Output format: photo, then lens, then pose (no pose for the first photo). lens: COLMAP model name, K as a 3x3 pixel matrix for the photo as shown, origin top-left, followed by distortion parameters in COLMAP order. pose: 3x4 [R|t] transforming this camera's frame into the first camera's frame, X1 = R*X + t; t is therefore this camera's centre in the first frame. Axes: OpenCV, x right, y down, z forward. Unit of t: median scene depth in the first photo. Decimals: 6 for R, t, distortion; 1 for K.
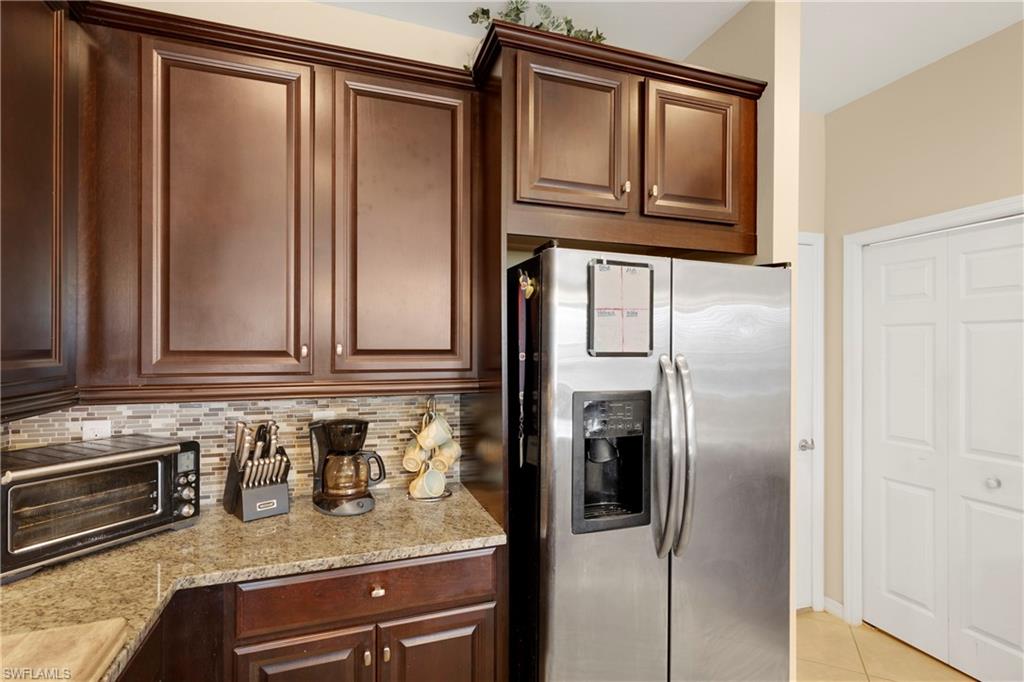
lens RADIAL K [[494.0, 0, 509.9], [0, 494.0, 347.6], [0, 0, 1]] dist [0.000650, 0.001363]
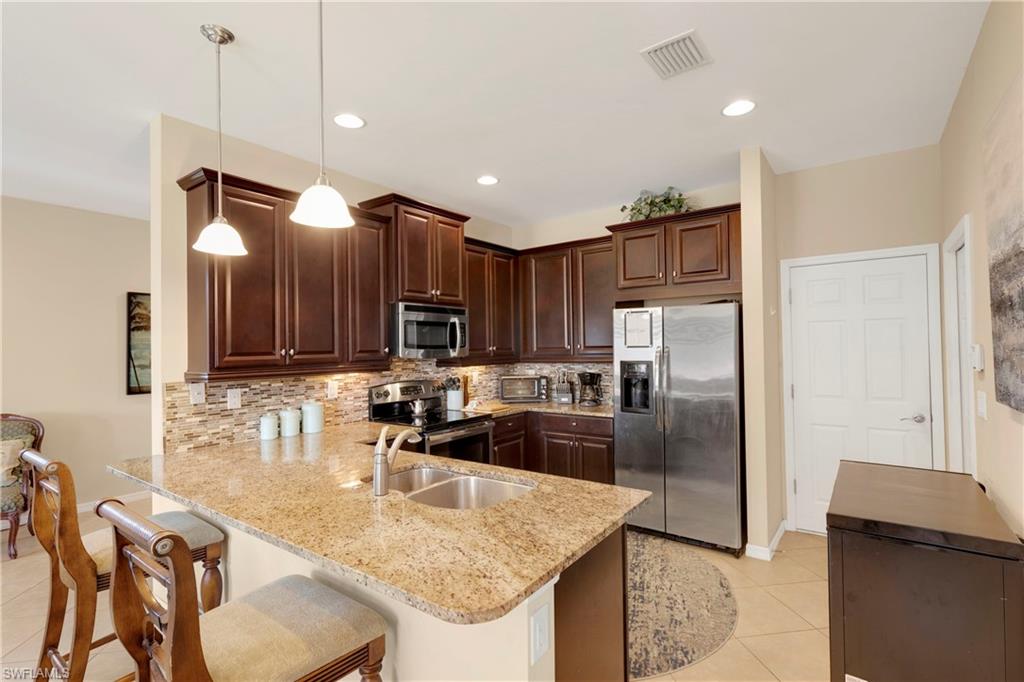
lens RADIAL K [[484.0, 0, 516.1], [0, 484.0, 340.7], [0, 0, 1]] dist [0.022601, 0.000280]
pose [[0.561081, -0.021993, -0.827469, 1.940274], [0.017786, 0.999737, -0.014511, 0.007459], [0.827570, -0.006576, 0.561324, -0.951896]]
